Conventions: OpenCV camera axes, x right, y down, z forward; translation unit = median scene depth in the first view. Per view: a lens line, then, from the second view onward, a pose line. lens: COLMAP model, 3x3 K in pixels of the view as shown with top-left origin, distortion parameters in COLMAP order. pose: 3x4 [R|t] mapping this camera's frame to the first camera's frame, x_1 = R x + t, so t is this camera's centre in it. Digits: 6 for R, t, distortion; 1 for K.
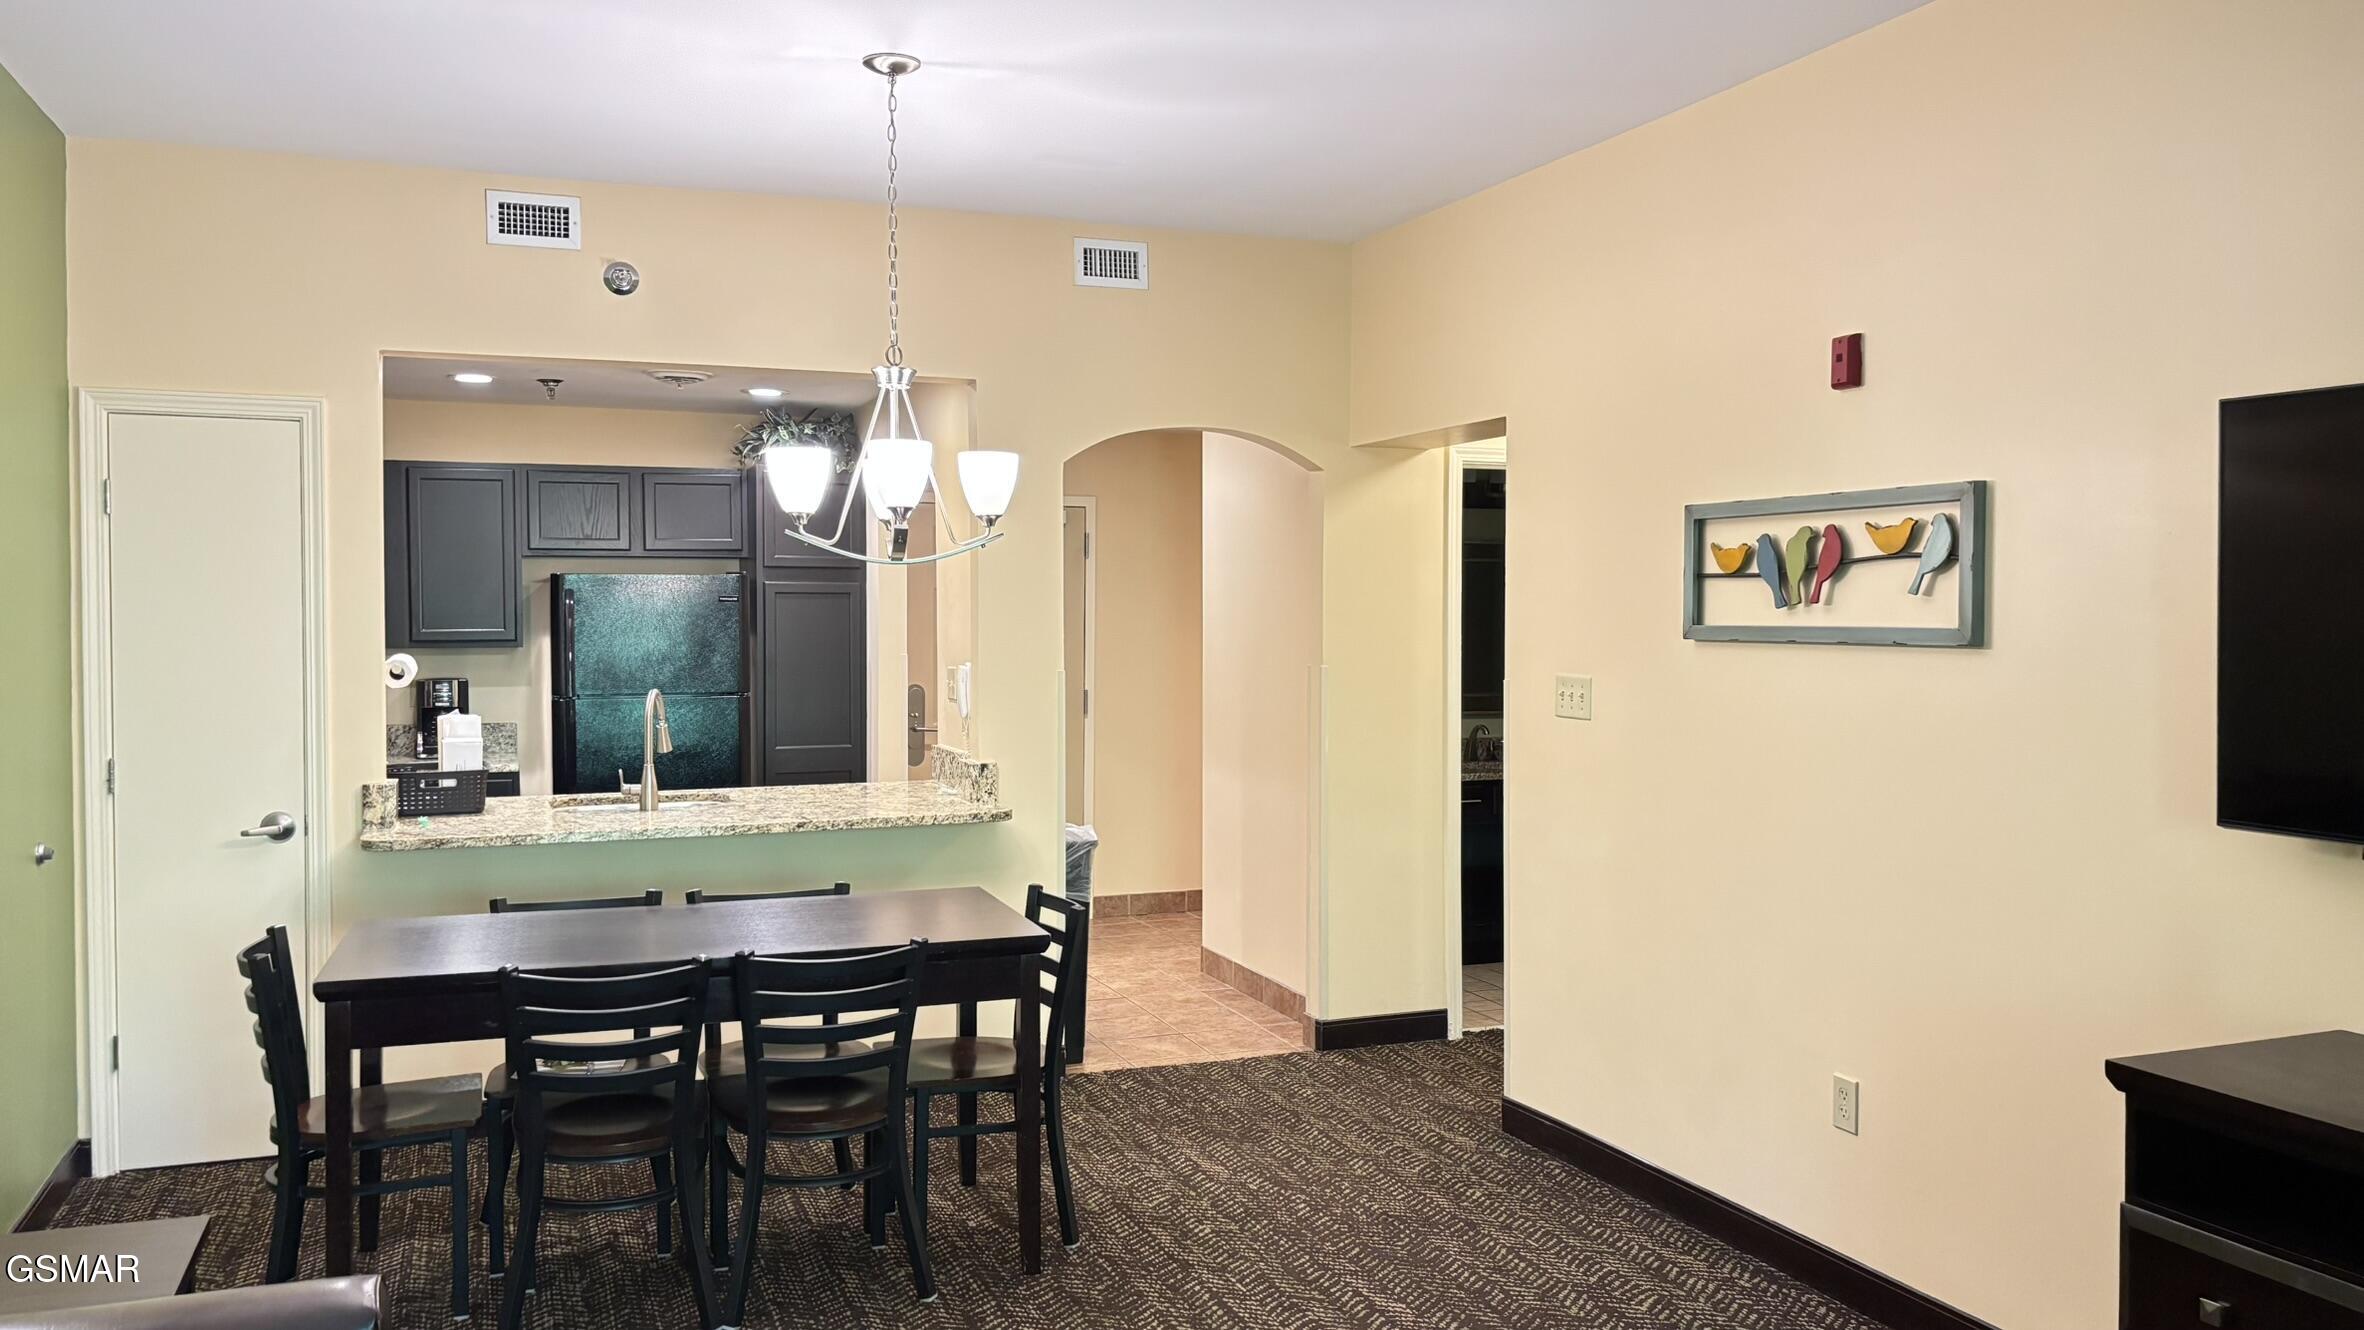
lens RADIAL K [[1789.3, 0, 1180.5], [0, 1789.3, 657.9], [0, 0, 1]] dist [0.064419, -0.056068]
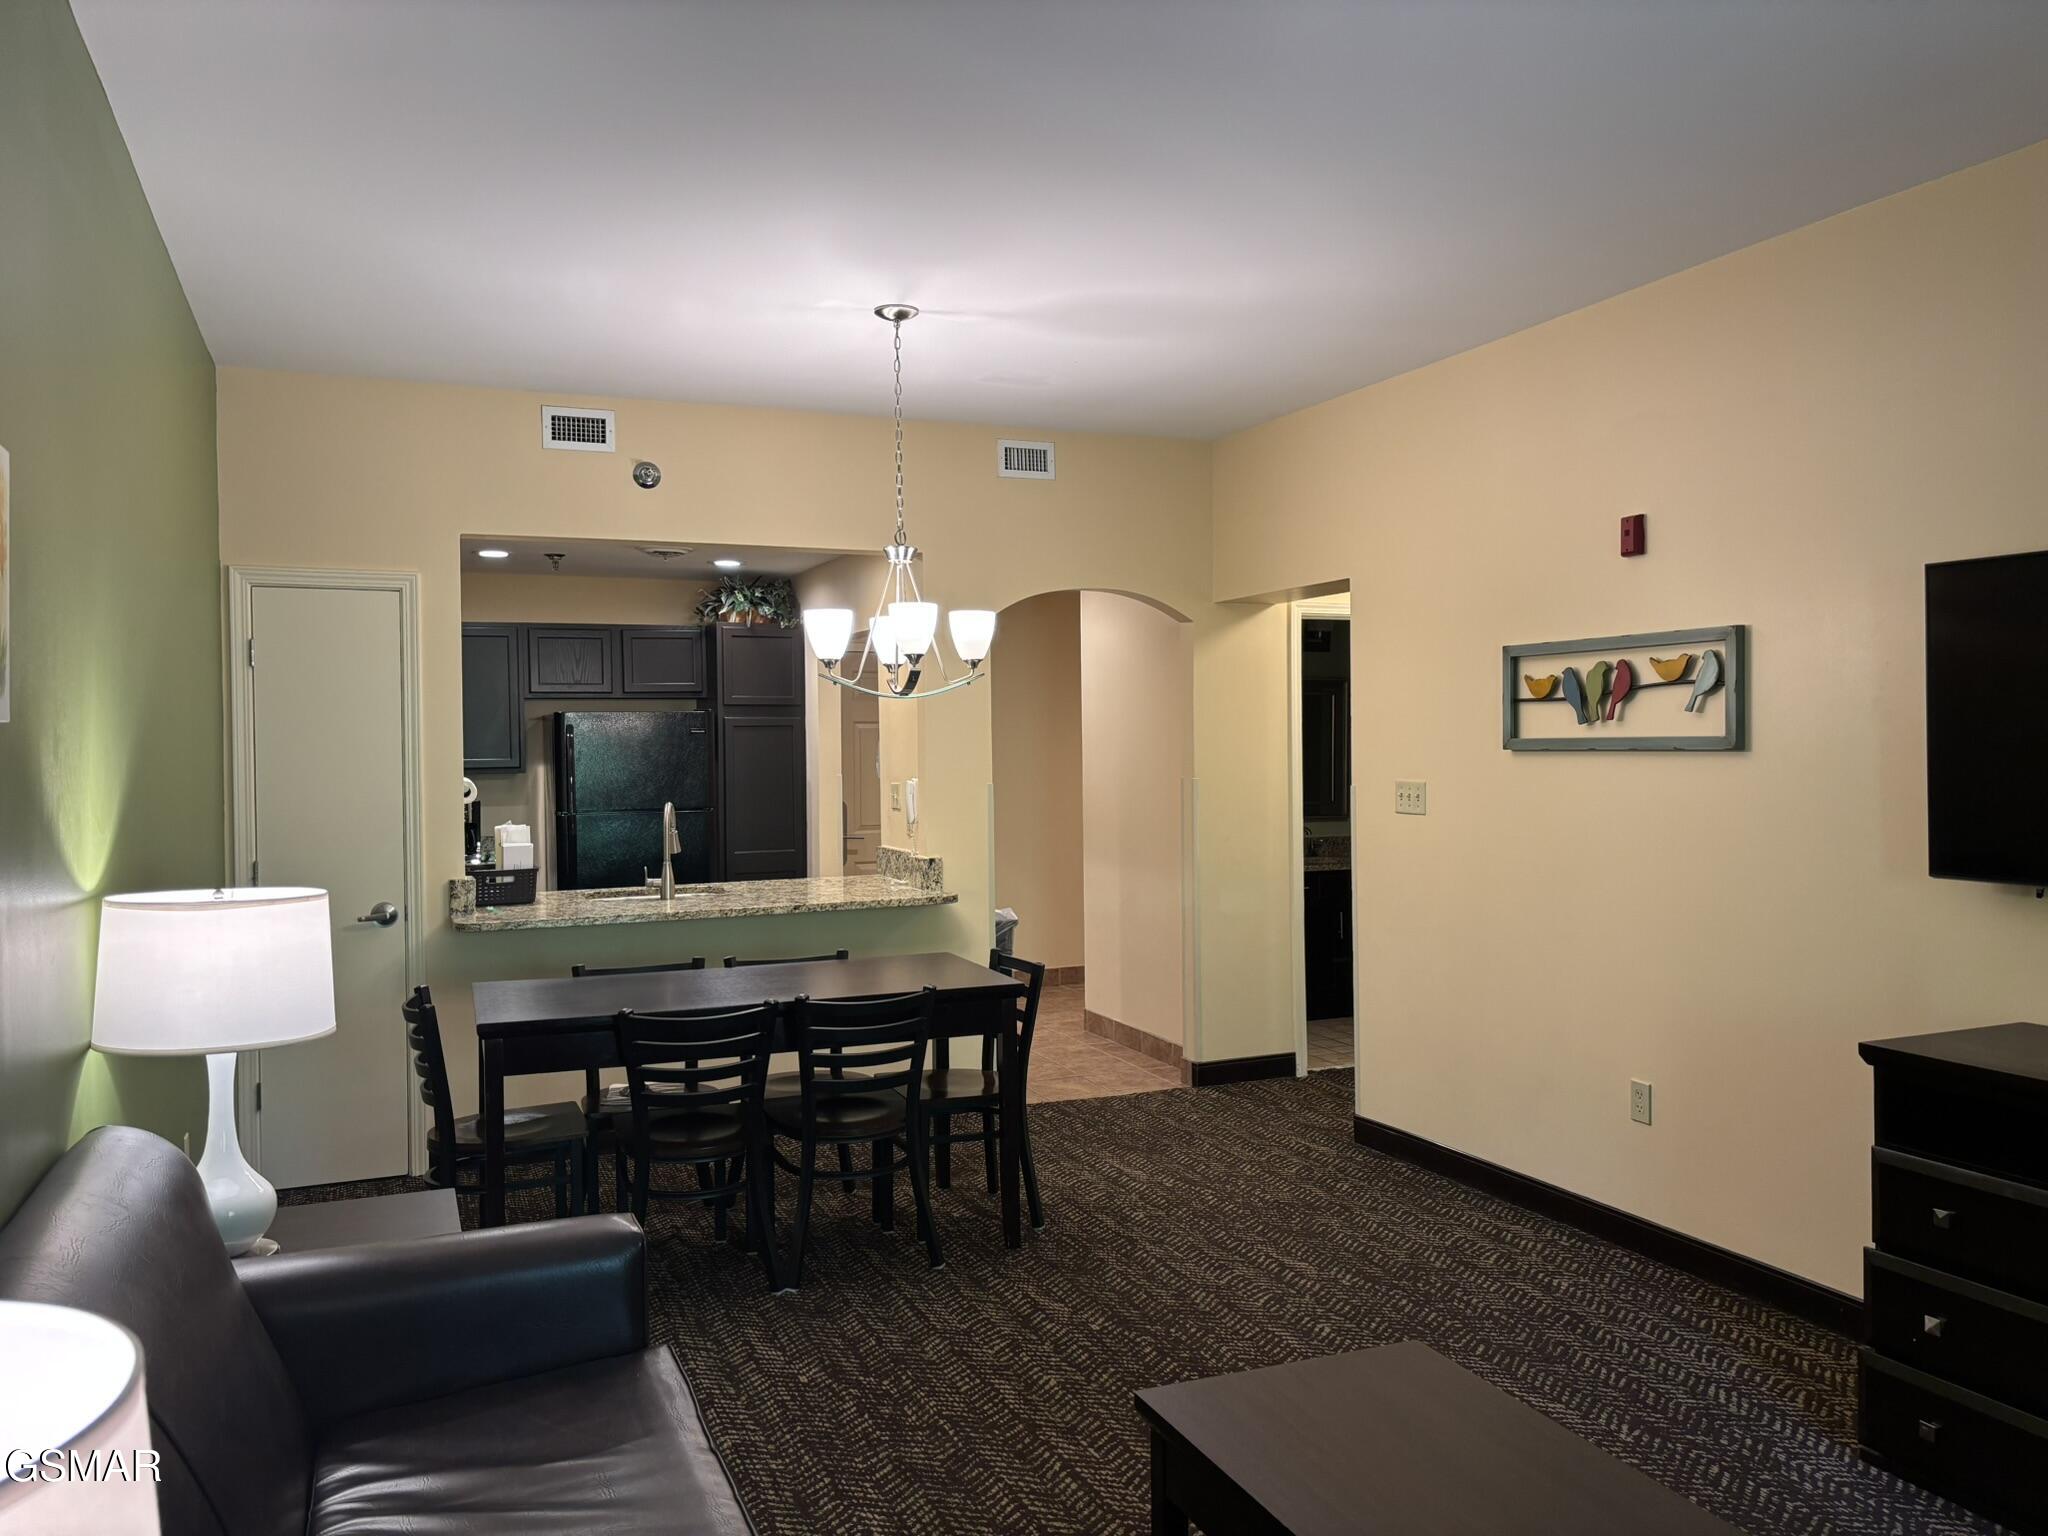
lens RADIAL K [[1558.1, 0, 1024.0], [0, 1558.1, 768.0], [0, 0, 1]] dist [0.080817, -0.086997]
pose [[0.999417, -0.012182, 0.031884, -0.093428], [0.012554, 0.999855, -0.011497, 0.010549], [-0.031739, 0.011890, 0.999425, -0.108358]]
